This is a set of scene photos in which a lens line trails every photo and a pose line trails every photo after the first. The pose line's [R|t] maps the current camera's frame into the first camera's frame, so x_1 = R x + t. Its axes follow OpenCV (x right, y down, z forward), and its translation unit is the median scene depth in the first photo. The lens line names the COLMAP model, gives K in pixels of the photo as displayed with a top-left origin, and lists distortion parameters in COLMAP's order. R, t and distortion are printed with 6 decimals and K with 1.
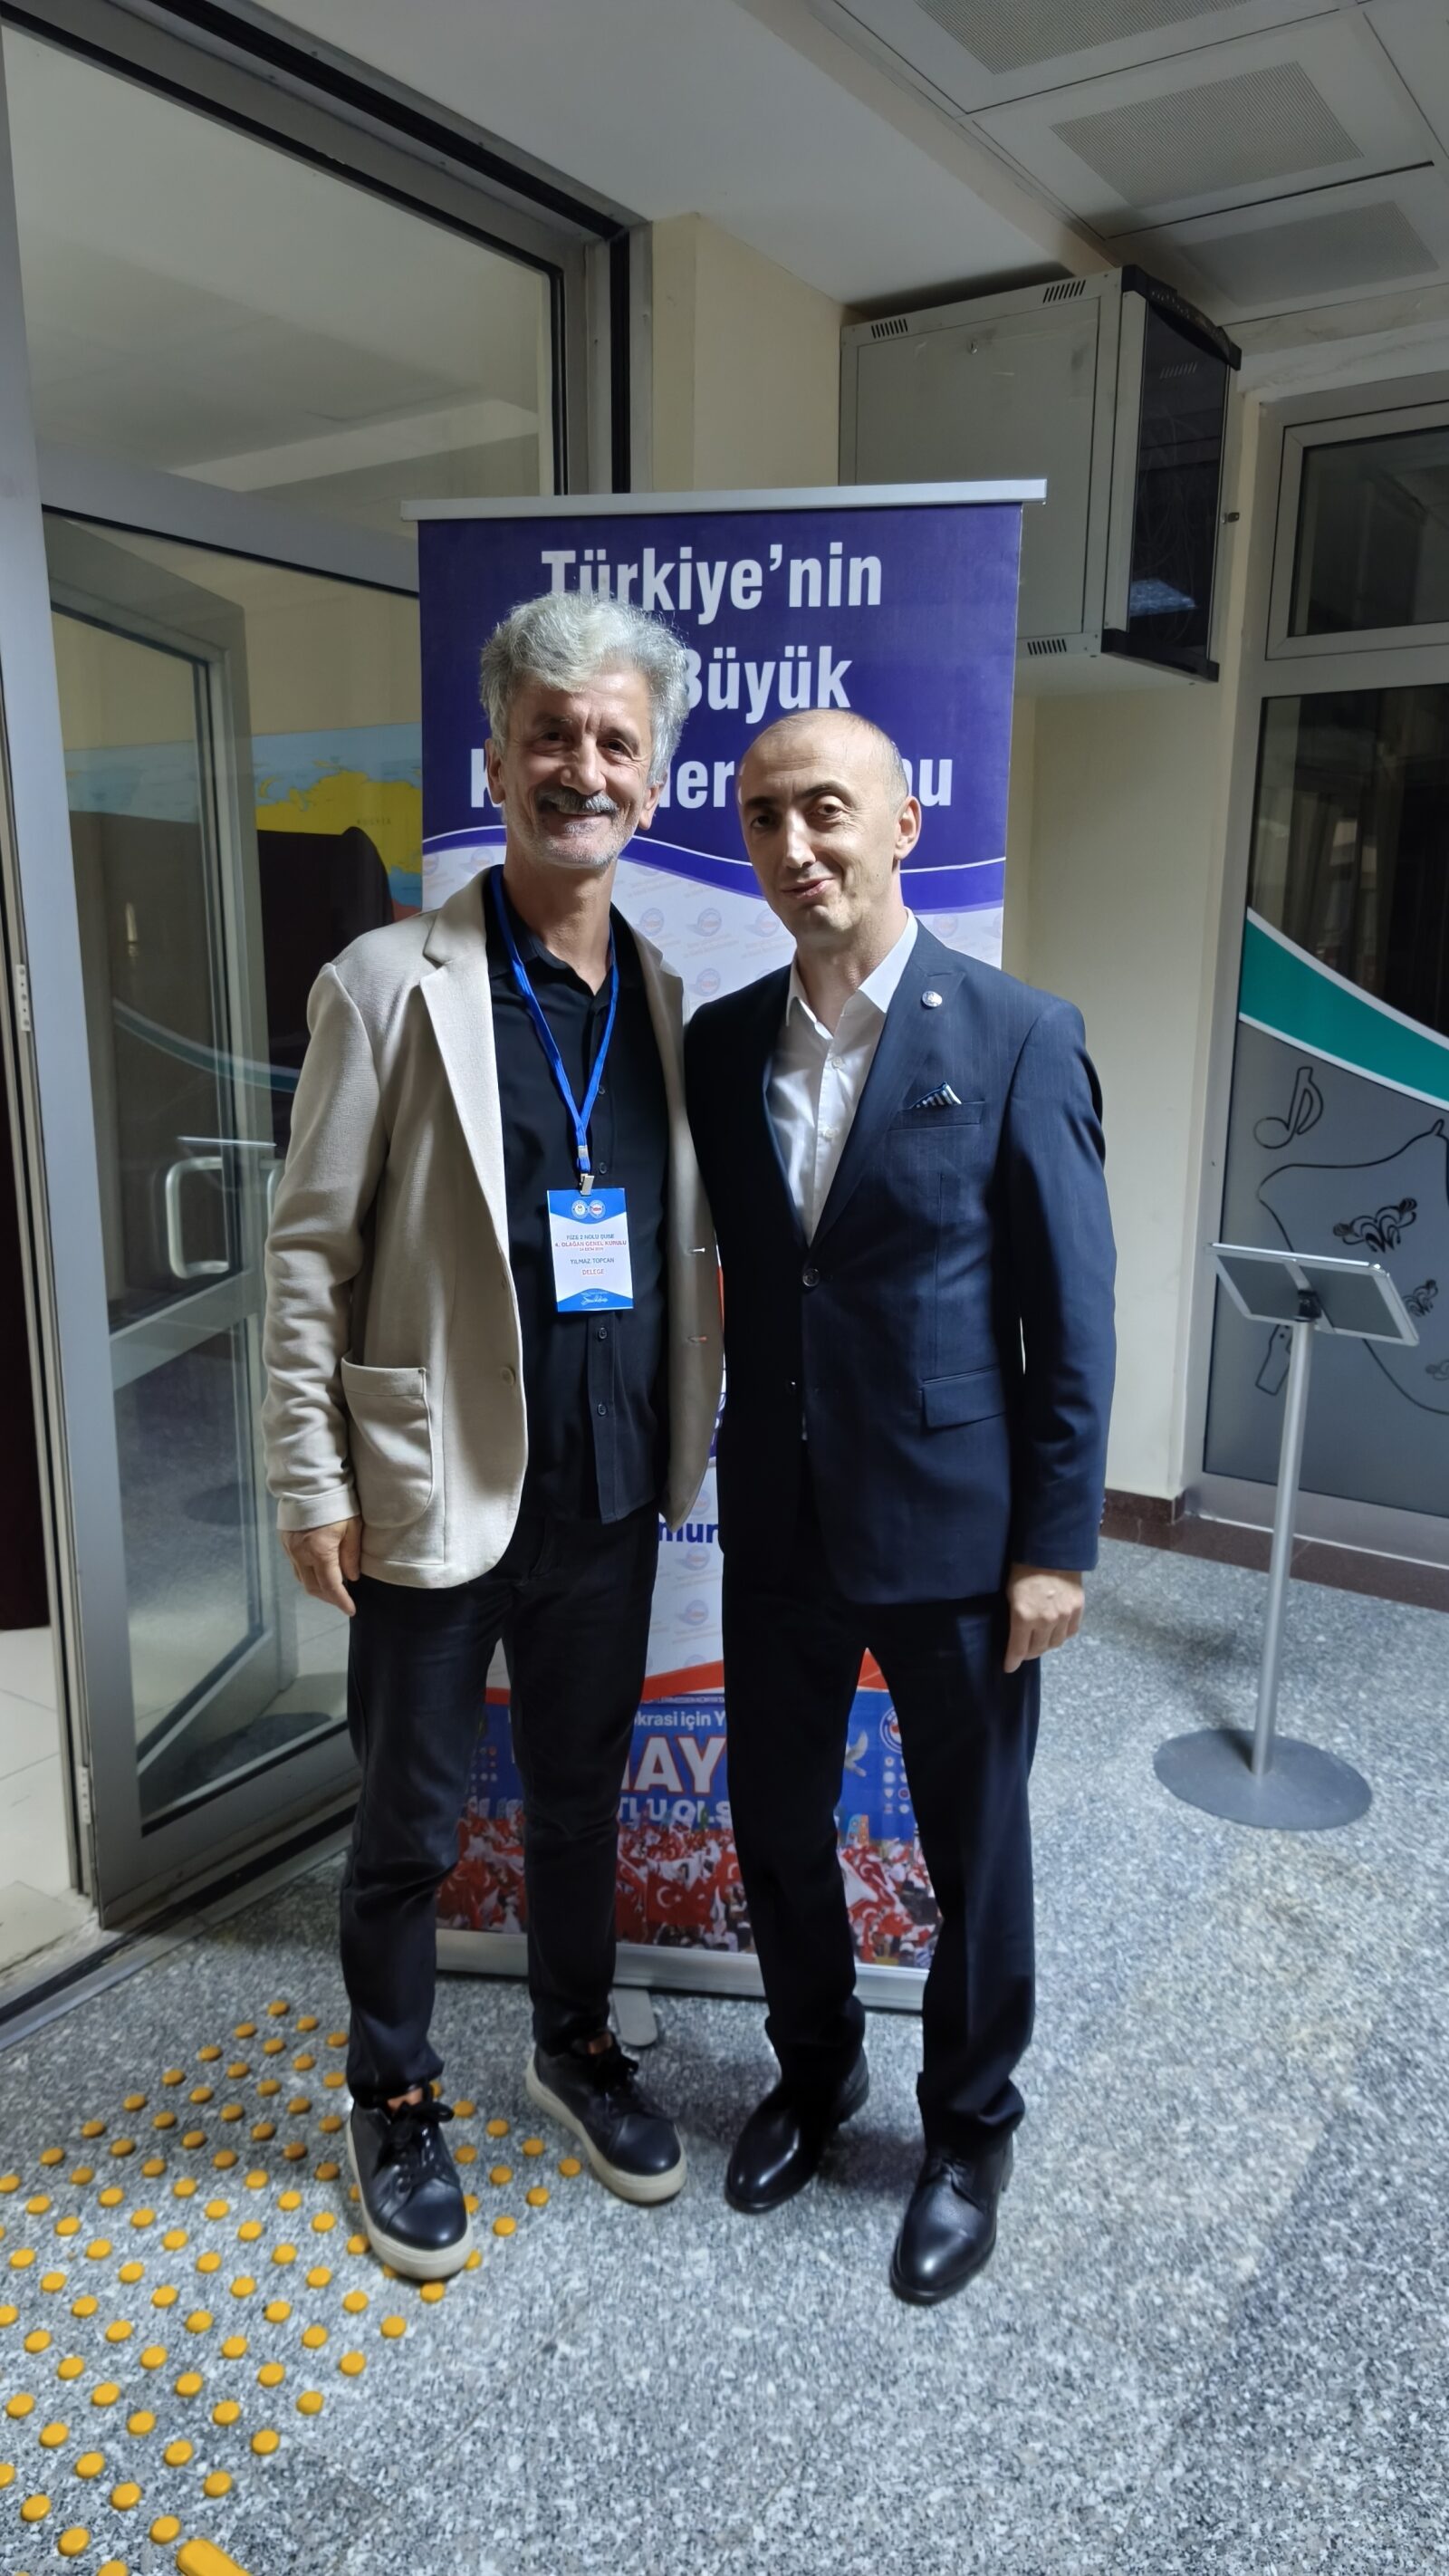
lens RADIAL K [[1702.4, 0, 702.2], [0, 1702.4, 1279.0], [0, 0, 1]] dist [0.077505, -0.071506]
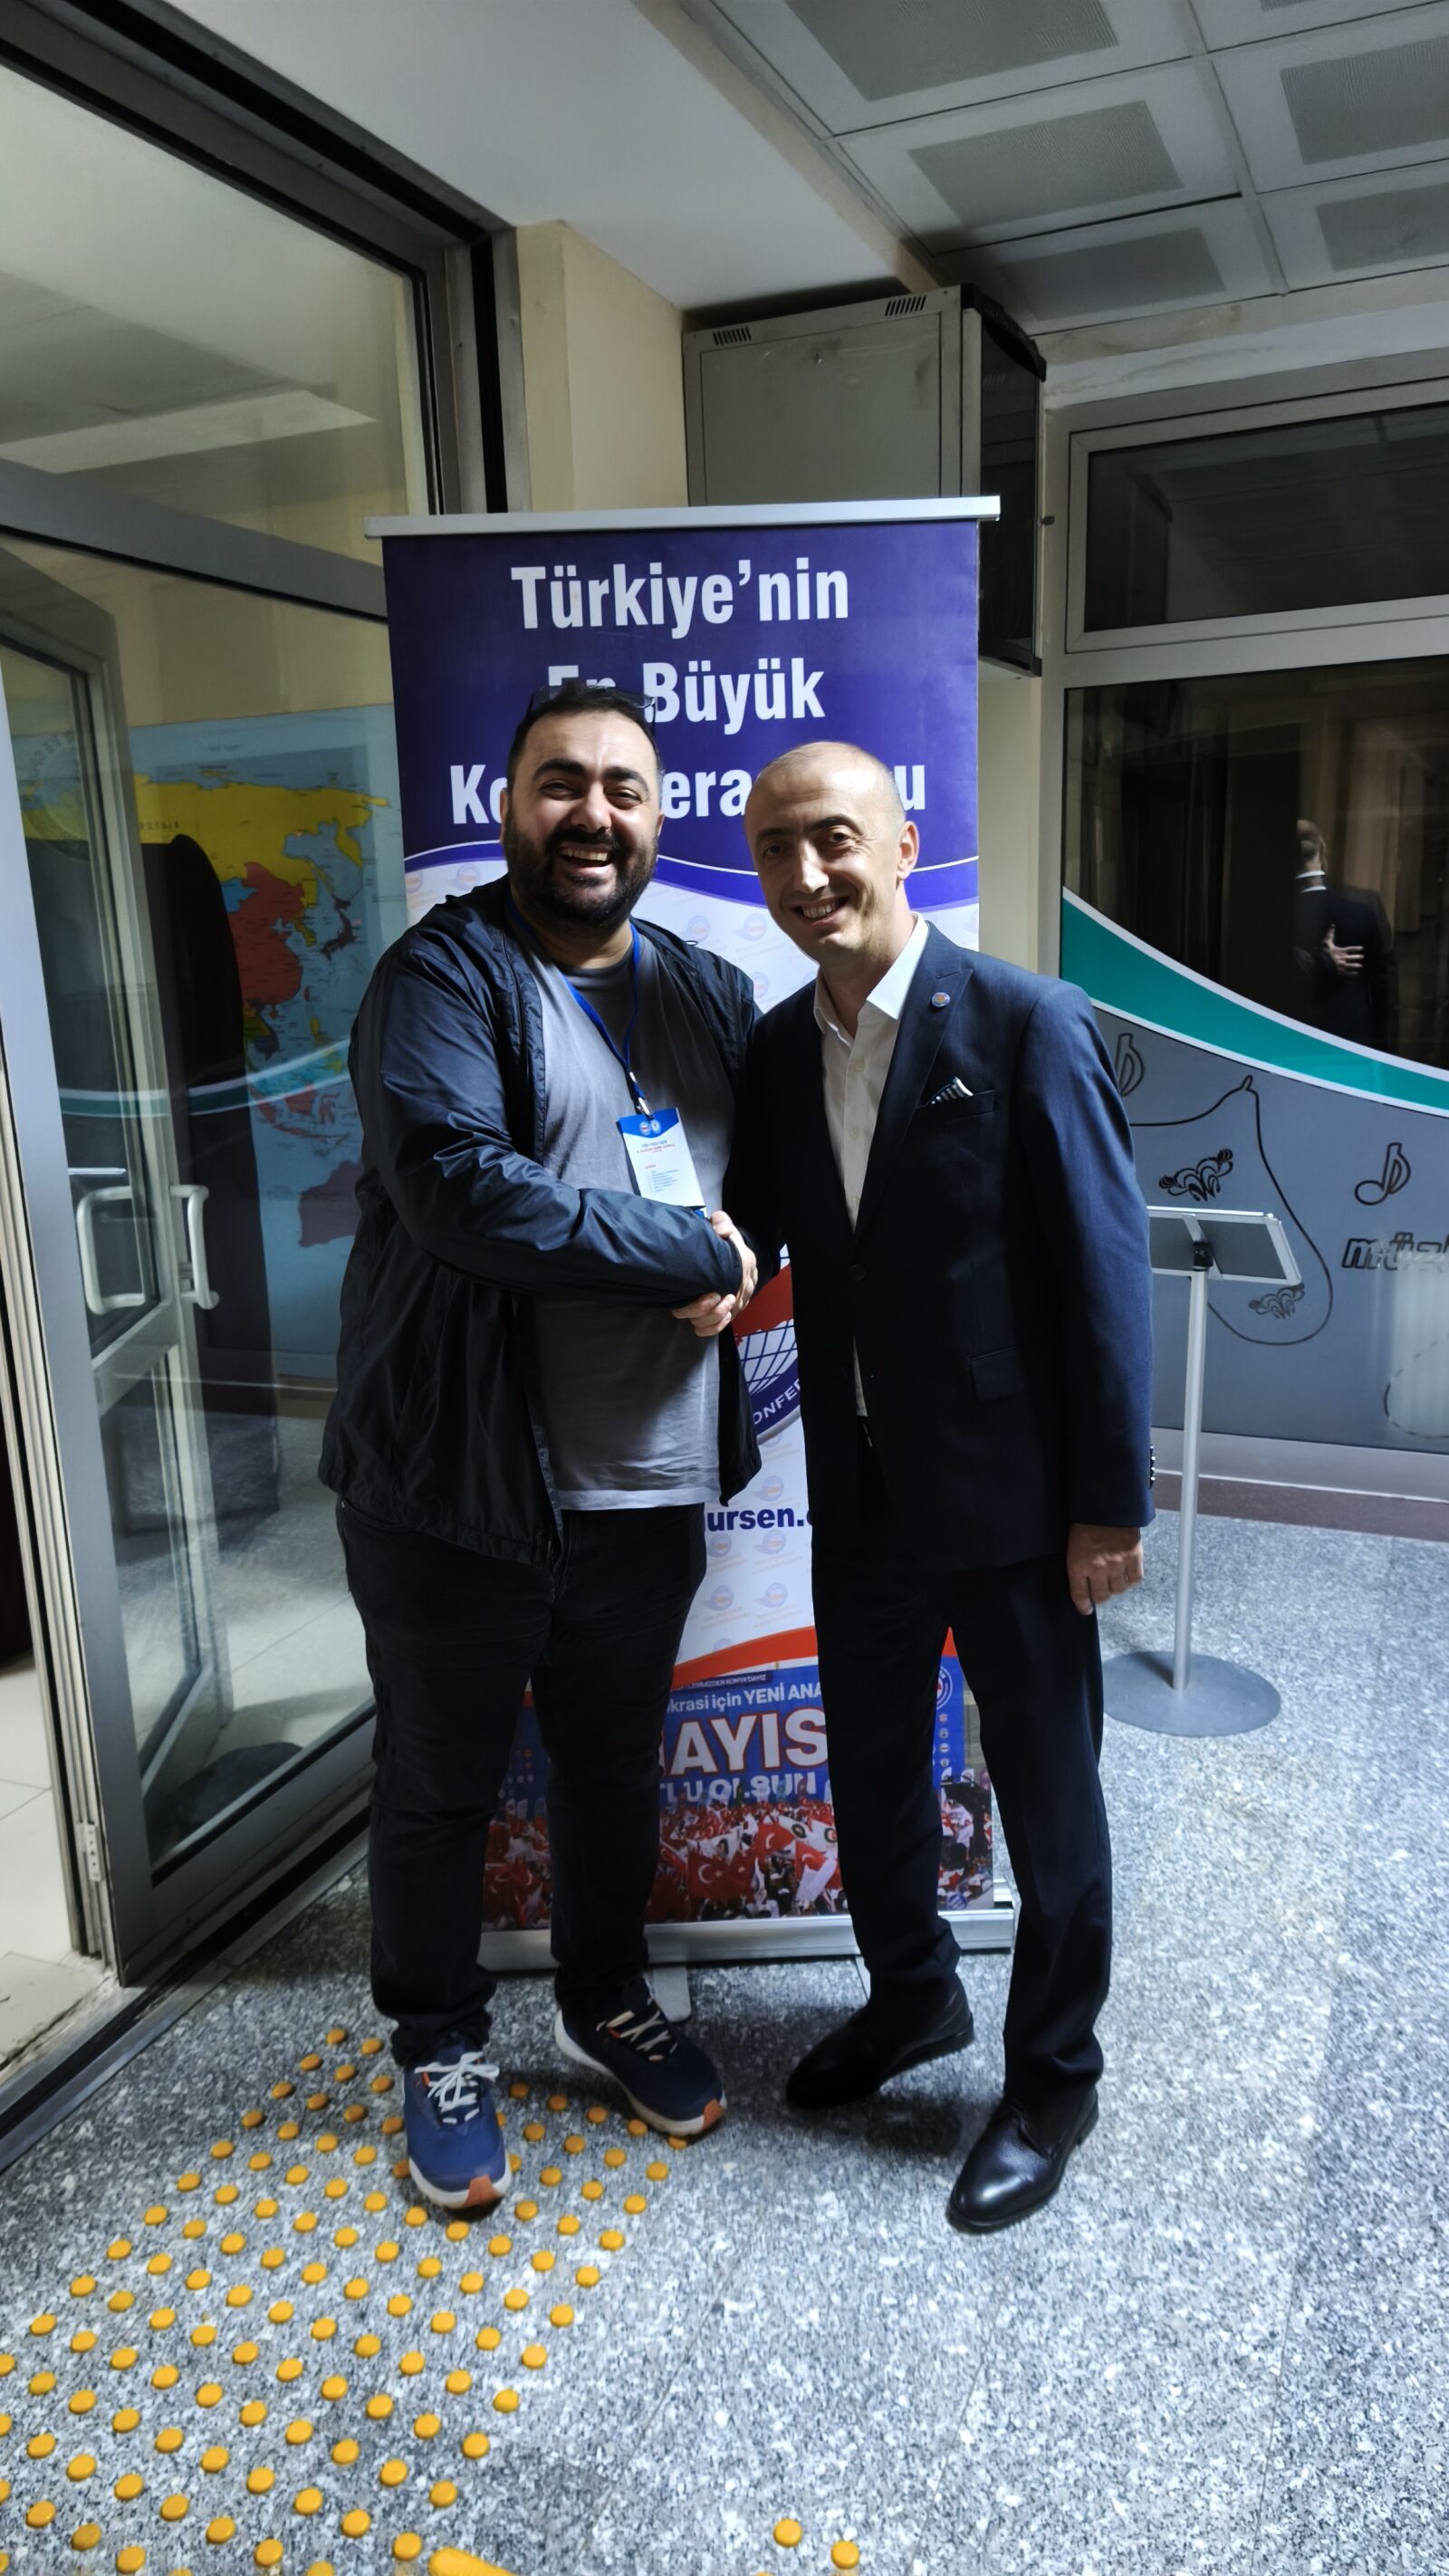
lens RADIAL K [[1702.4, 0, 708.4], [0, 1702.4, 1285.4], [0, 0, 1]] dist [0.077505, -0.071506]
pose [[0.981769, -0.078242, 0.173226, -0.189376], [0.075758, 0.996907, 0.020914, -0.015704], [-0.174327, -0.007409, 0.984660, -0.017087]]
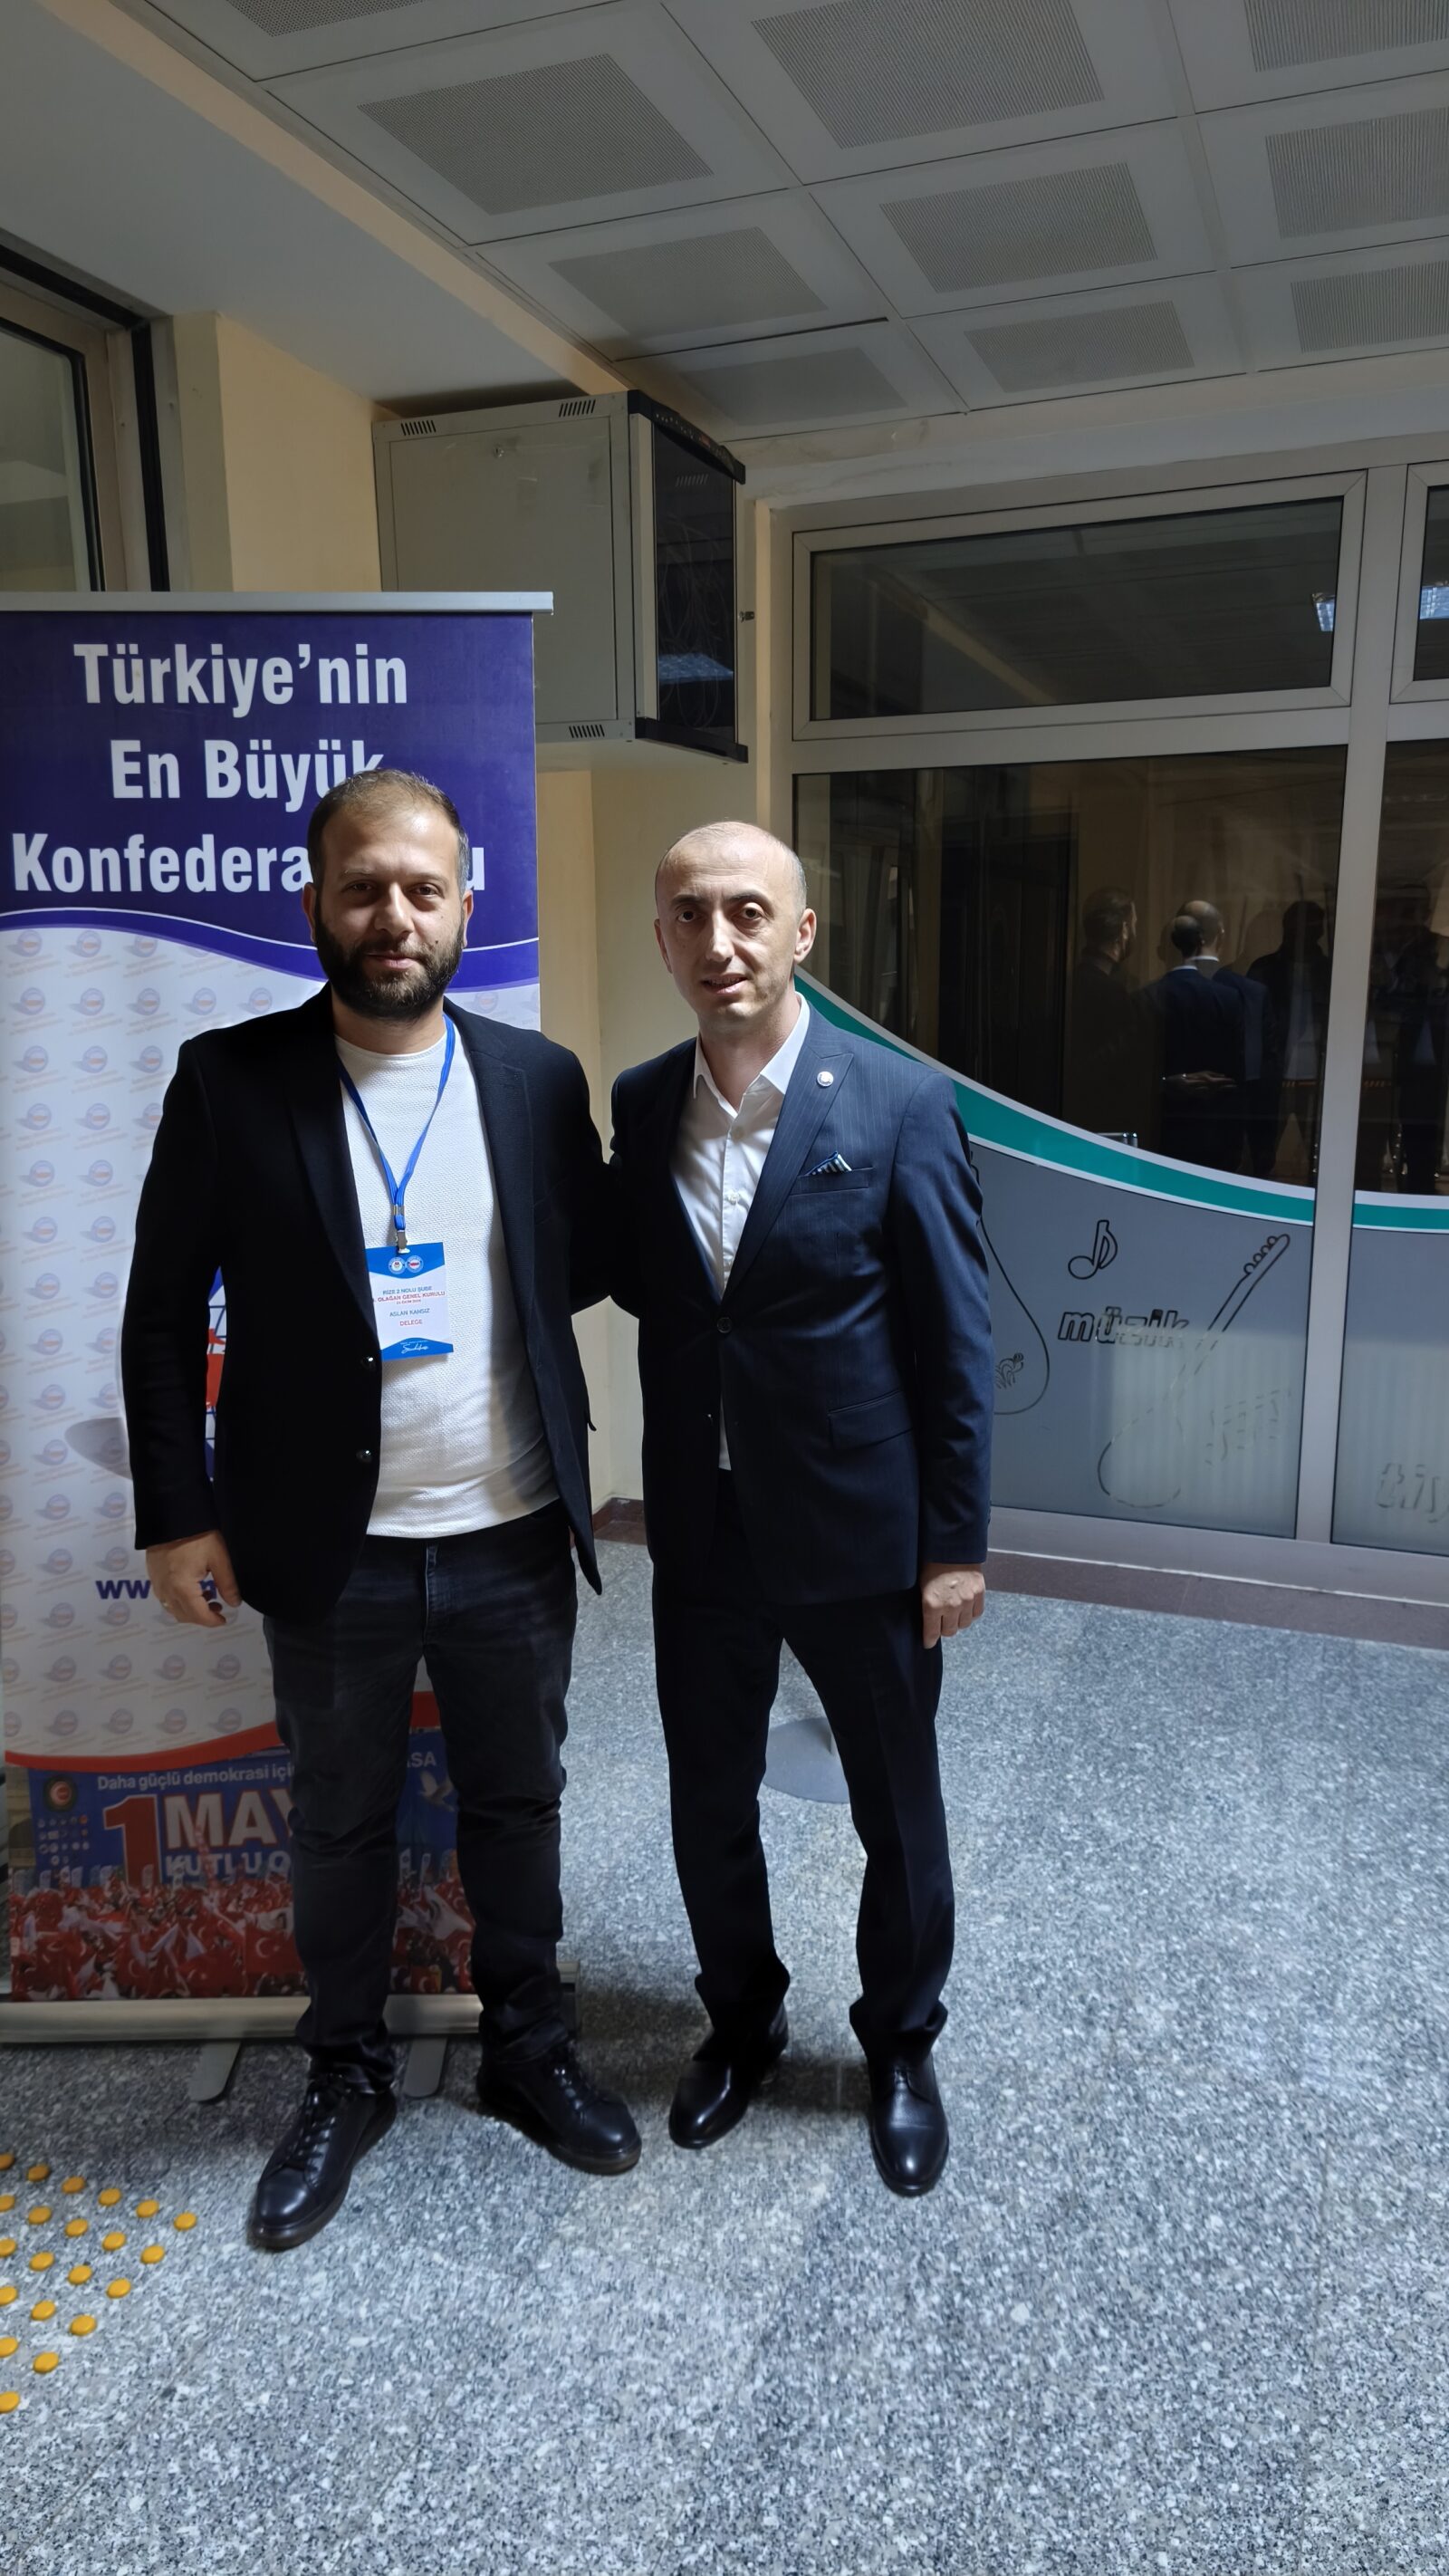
lens RADIAL K [[1702.4, 0, 712.2], [0, 1702.4, 1282.4], [0, 0, 1]] dist [0.077505, -0.071506]
pose [[0.973579, -0.057536, 0.220984, 0.030315], [0.061993, 0.997988, -0.013280, -0.005623], [-0.219775, 0.026629, 0.975187, -0.077947]]
